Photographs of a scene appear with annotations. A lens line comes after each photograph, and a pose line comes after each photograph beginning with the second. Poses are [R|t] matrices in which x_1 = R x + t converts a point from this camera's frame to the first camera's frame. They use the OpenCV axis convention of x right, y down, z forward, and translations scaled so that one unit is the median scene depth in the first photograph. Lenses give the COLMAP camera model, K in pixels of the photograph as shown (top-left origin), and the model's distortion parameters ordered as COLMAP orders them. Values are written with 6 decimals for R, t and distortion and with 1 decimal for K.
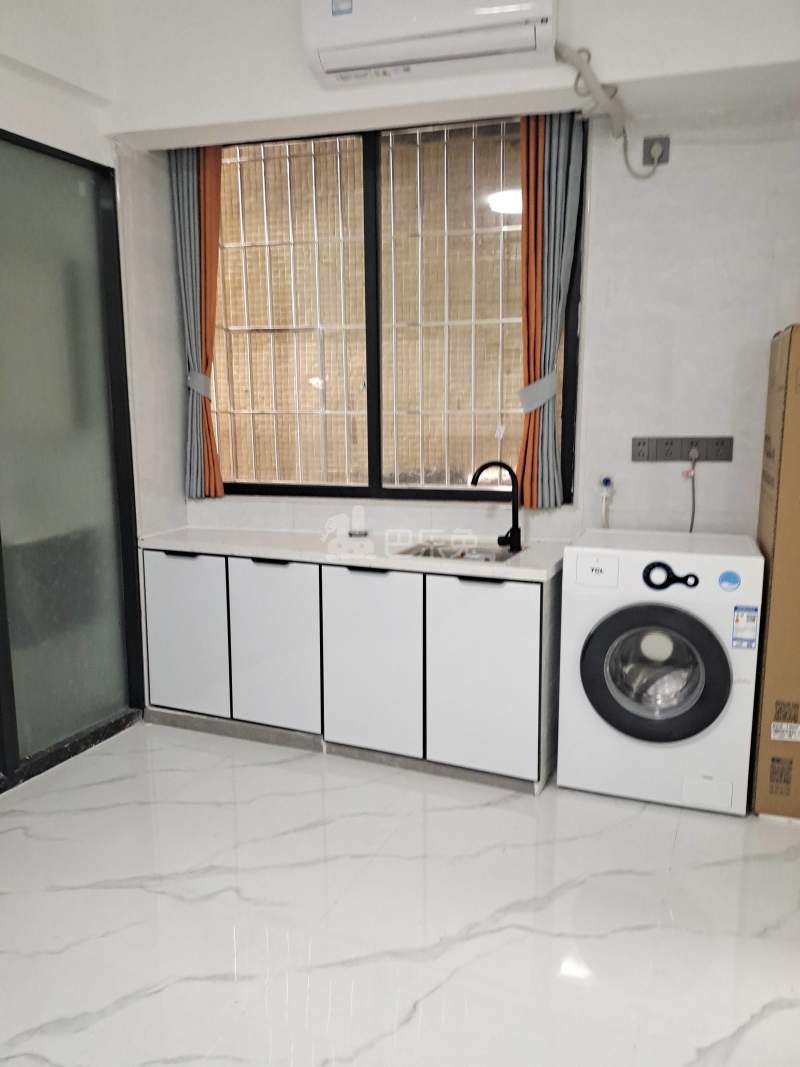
lens RADIAL K [[756.1, 0, 400.0], [0, 756.1, 533.5], [0, 0, 1]] dist [0.102277, -0.145422]
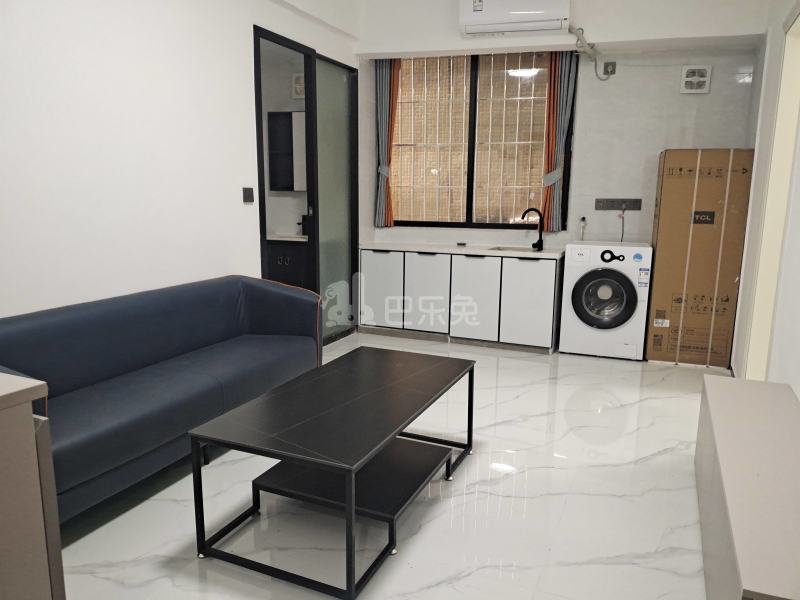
lens RADIAL K [[566.9, 0, 403.2], [0, 566.9, 296.2], [0, 0, 1]] dist [0.102277, -0.145422]
pose [[0.999830, 0.017107, 0.006868, -0.252721], [-0.017173, 0.999806, 0.009628, 0.147555], [-0.006702, -0.009745, 0.999930, -0.639663]]
